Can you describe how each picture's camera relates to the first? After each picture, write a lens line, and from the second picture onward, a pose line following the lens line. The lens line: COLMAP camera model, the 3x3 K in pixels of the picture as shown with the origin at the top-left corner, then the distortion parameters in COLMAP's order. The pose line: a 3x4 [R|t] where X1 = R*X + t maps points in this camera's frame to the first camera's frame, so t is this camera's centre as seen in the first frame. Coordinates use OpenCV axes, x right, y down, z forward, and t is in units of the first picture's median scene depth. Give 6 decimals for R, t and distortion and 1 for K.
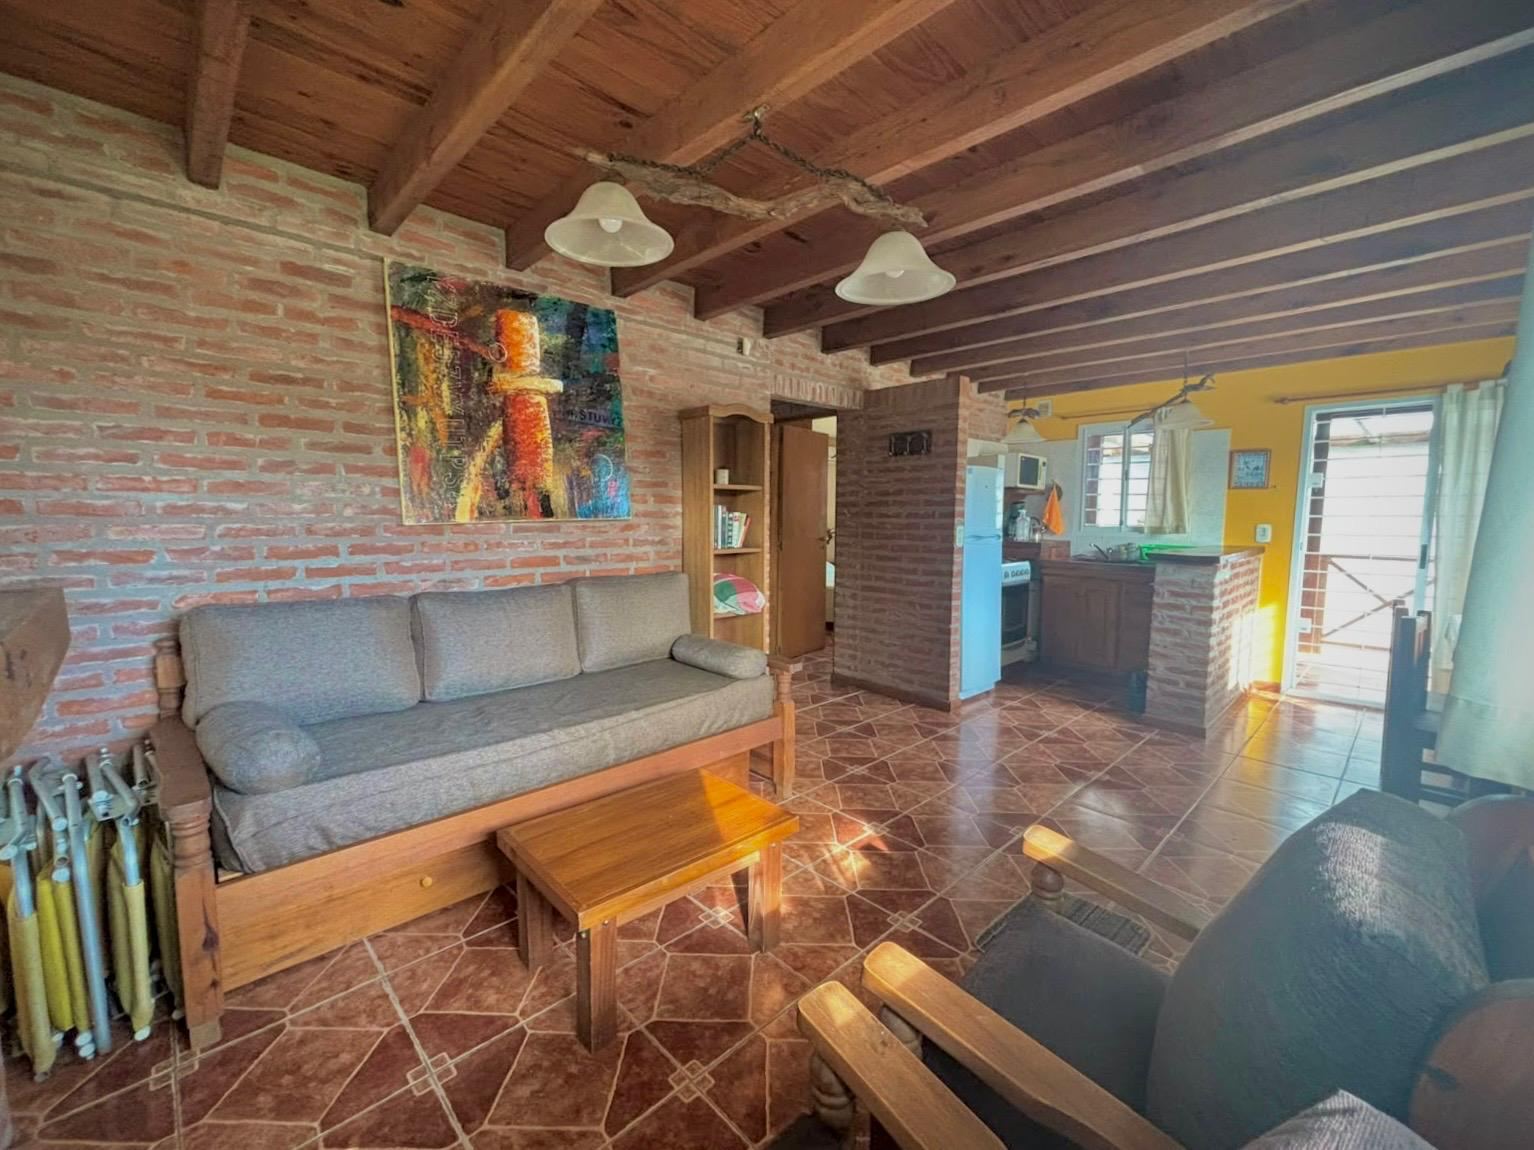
lens RADIAL K [[619.5, 0, 777.9], [0, 619.5, 572.1], [0, 0, 1]] dist [0.000523, -0.000176]
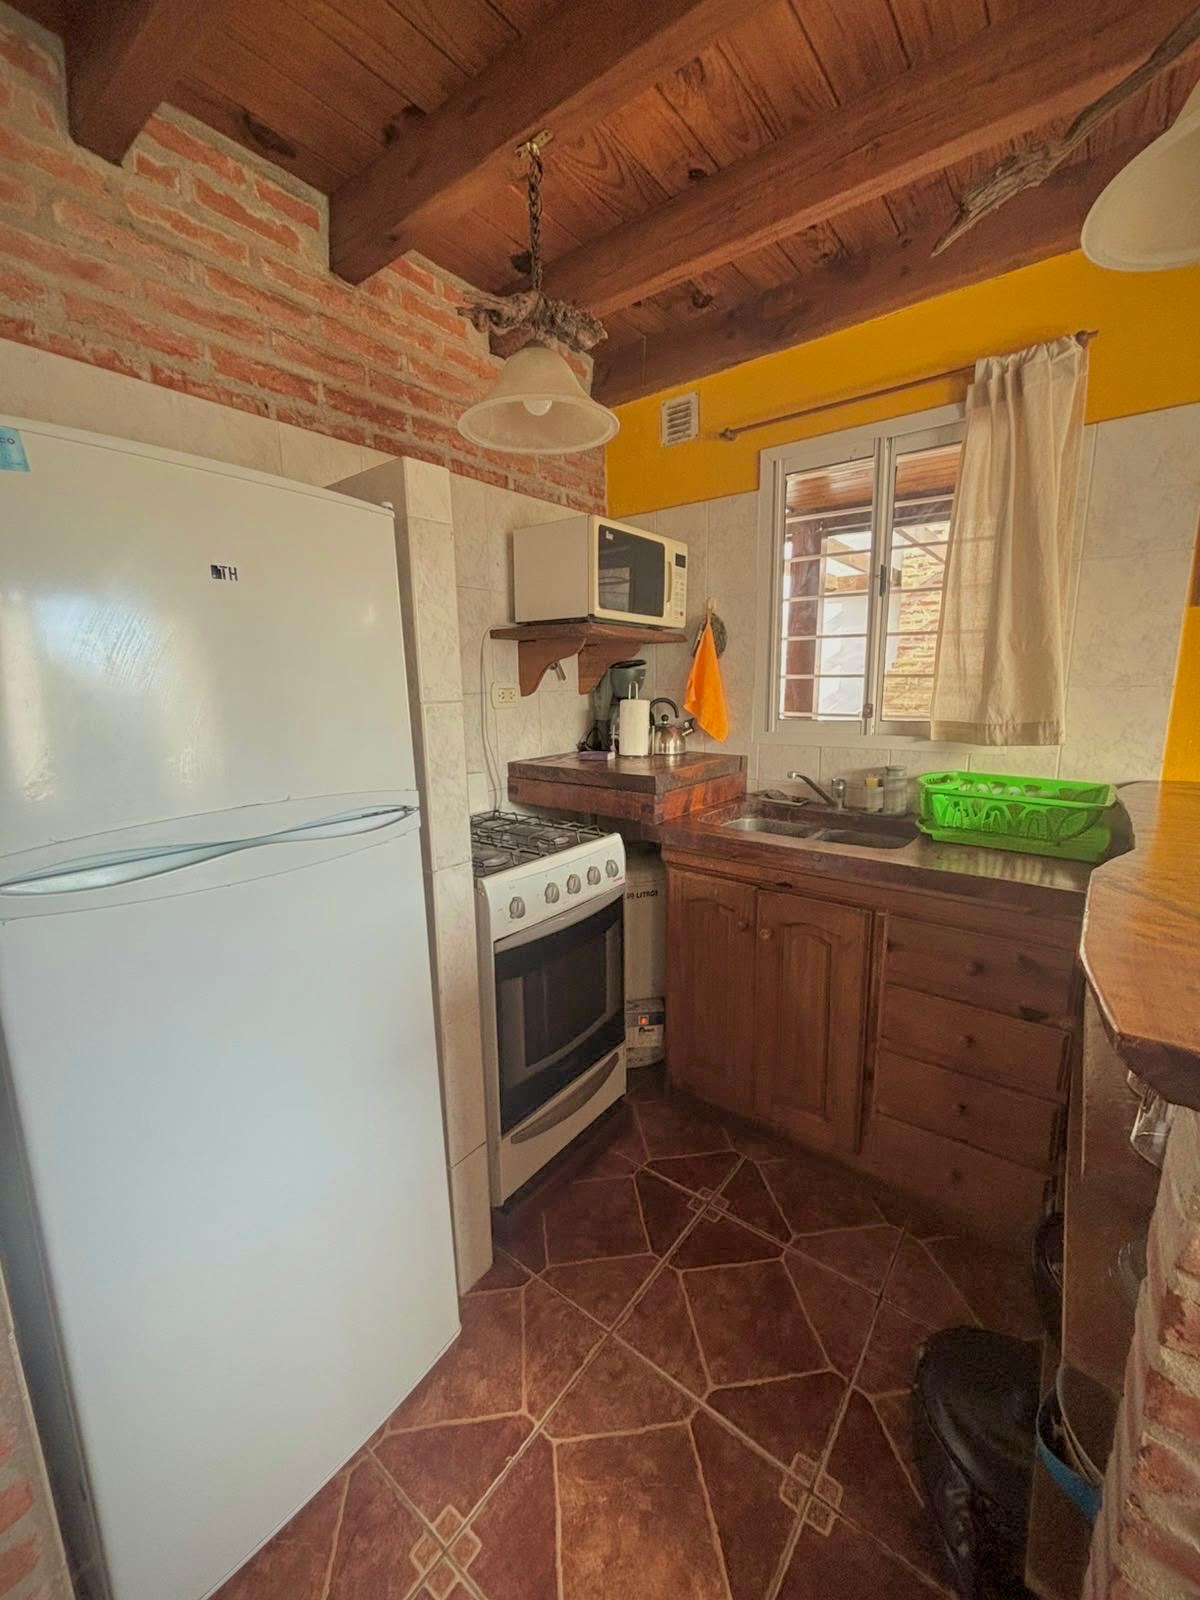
lens RADIAL K [[646.1, 0, 590.2], [0, 646.1, 801.8], [0, 0, 1]] dist [0.000523, -0.000176]
pose [[0.990701, -0.047102, 0.127642, 0.559447], [0.035333, 0.995044, 0.092950, -0.112090], [-0.131388, -0.087575, 0.987455, 1.053217]]
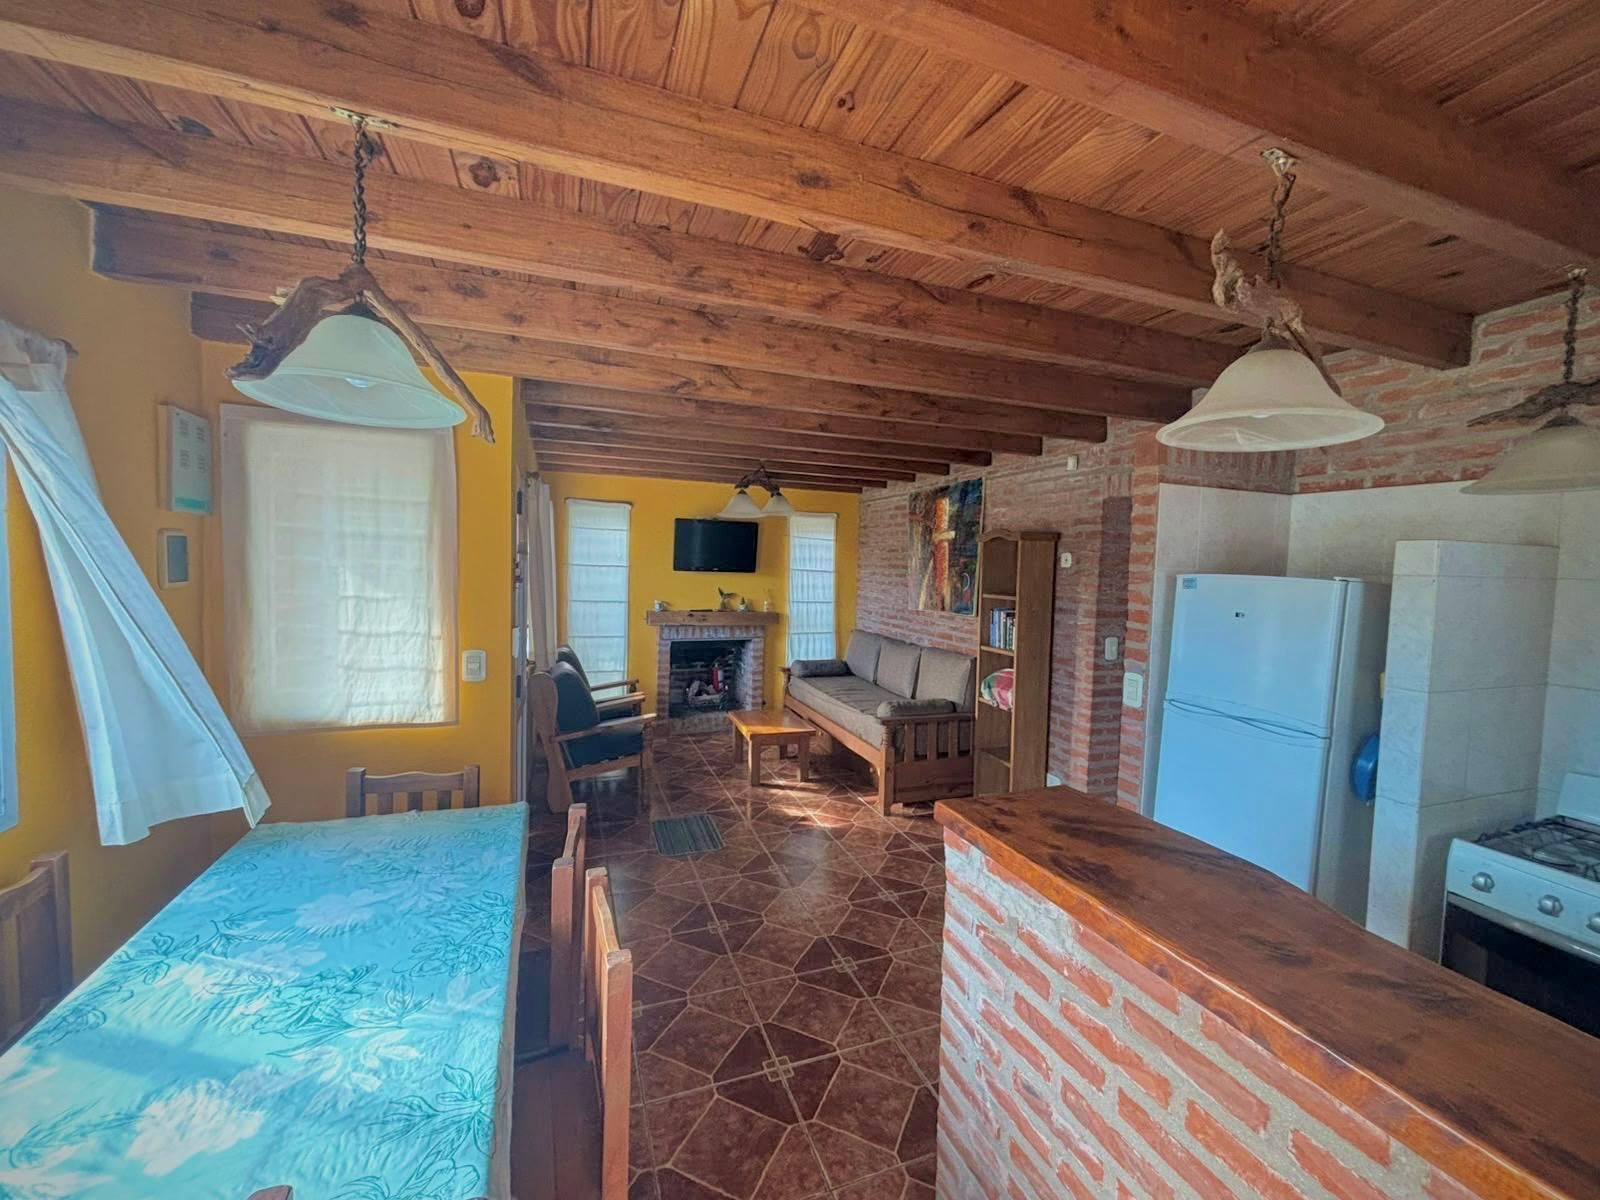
lens RADIAL K [[646.1, 0, 799.1], [0, 646.1, 601.0], [0, 0, 1]] dist [0.000523, -0.000176]
pose [[-0.401712, 0.038733, -0.914947, 1.257951], [-0.114620, 0.989122, 0.092198, -0.207196], [0.908565, 0.141908, -0.392902, 1.175007]]
